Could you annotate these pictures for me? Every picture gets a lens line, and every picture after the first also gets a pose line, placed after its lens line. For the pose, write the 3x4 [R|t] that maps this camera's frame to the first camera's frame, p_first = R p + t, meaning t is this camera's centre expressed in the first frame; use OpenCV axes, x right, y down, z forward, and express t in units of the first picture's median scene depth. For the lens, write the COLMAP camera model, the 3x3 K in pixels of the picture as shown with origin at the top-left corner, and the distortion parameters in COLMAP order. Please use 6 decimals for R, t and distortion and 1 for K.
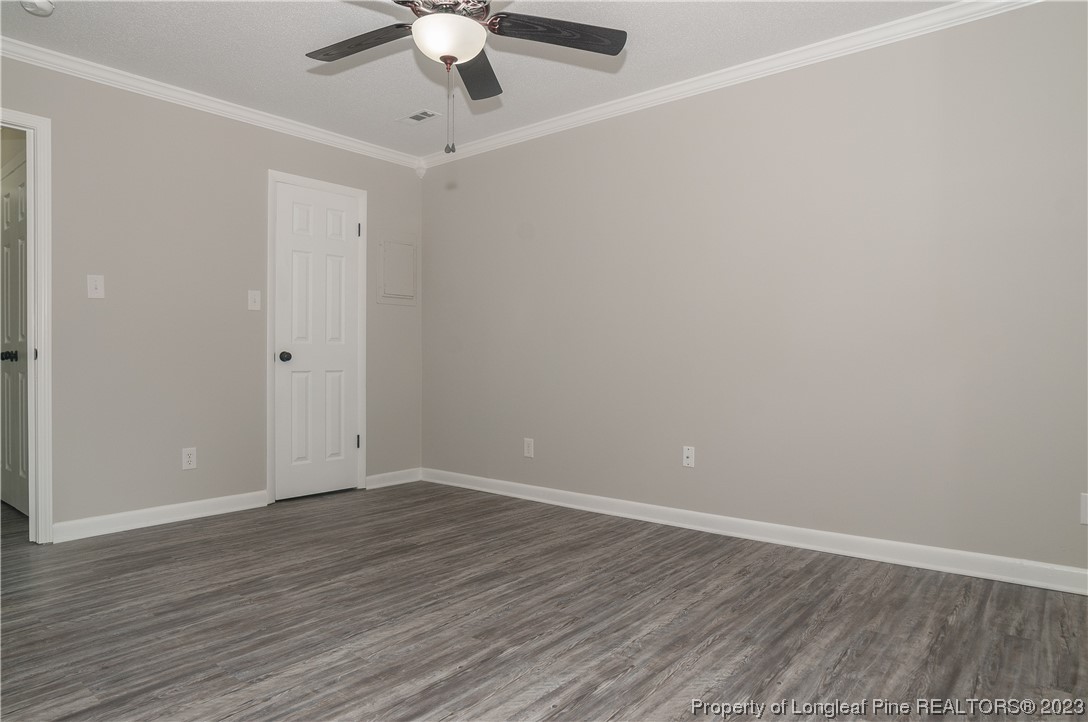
lens RADIAL K [[664.1, 0, 538.0], [0, 664.1, 359.2], [0, 0, 1]] dist [-0.071127, 0.043619]
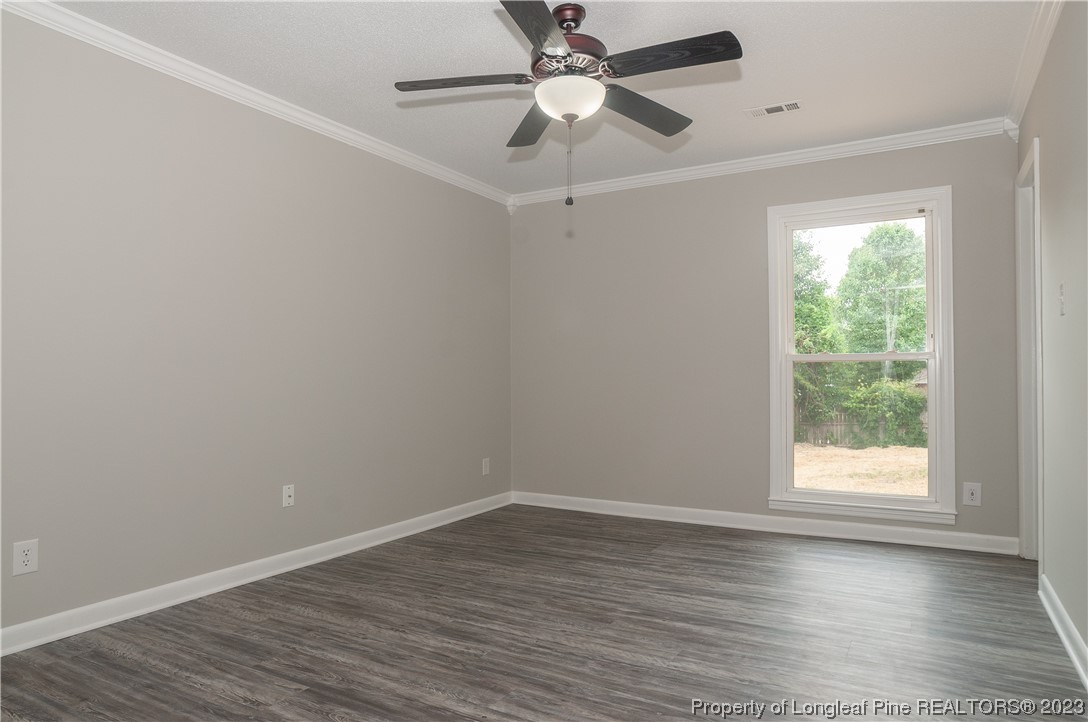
lens RADIAL K [[673.5, 0, 557.5], [0, 673.5, 365.6], [0, 0, 1]] dist [-0.051445, 0.039965]
pose [[-0.185728, 0.022579, 0.982342, -1.171865], [0.007467, 0.999740, -0.021567, -0.016354], [-0.982573, 0.003330, -0.185848, 1.204973]]
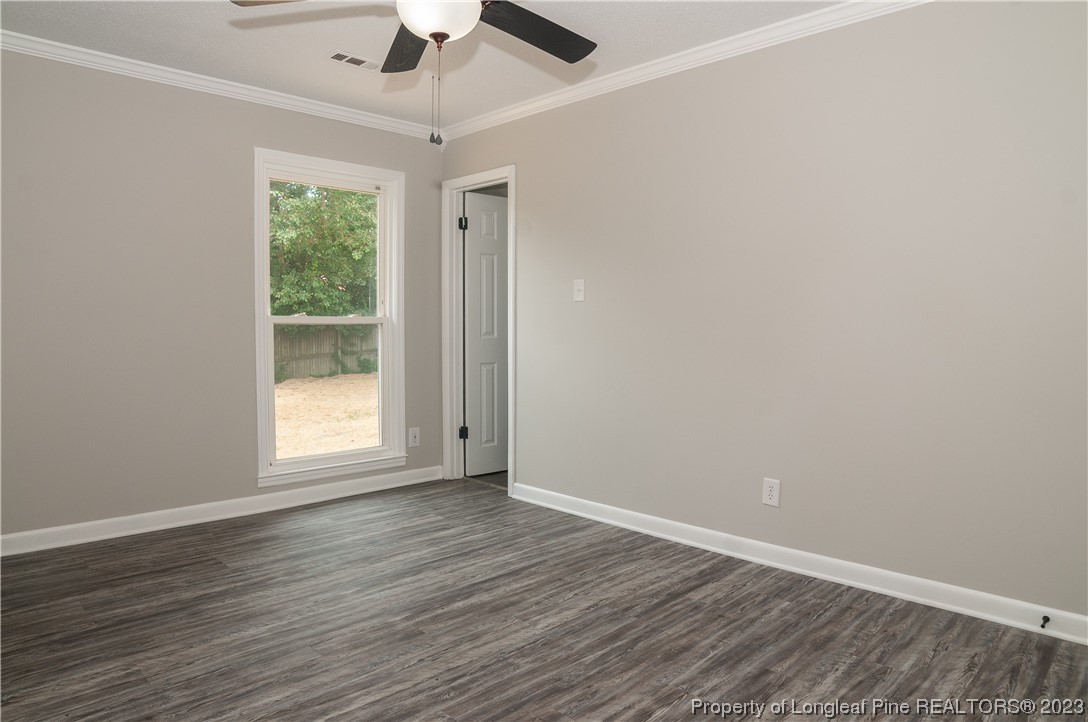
lens RADIAL K [[692.2, 0, 541.2], [0, 692.2, 361.4], [0, 0, 1]] dist [-0.109577, 0.043955]
pose [[-0.995607, -0.009295, 0.093168, -0.355164], [-0.003670, 0.998169, 0.060371, -0.080688], [-0.093559, 0.059764, -0.993818, 1.883375]]
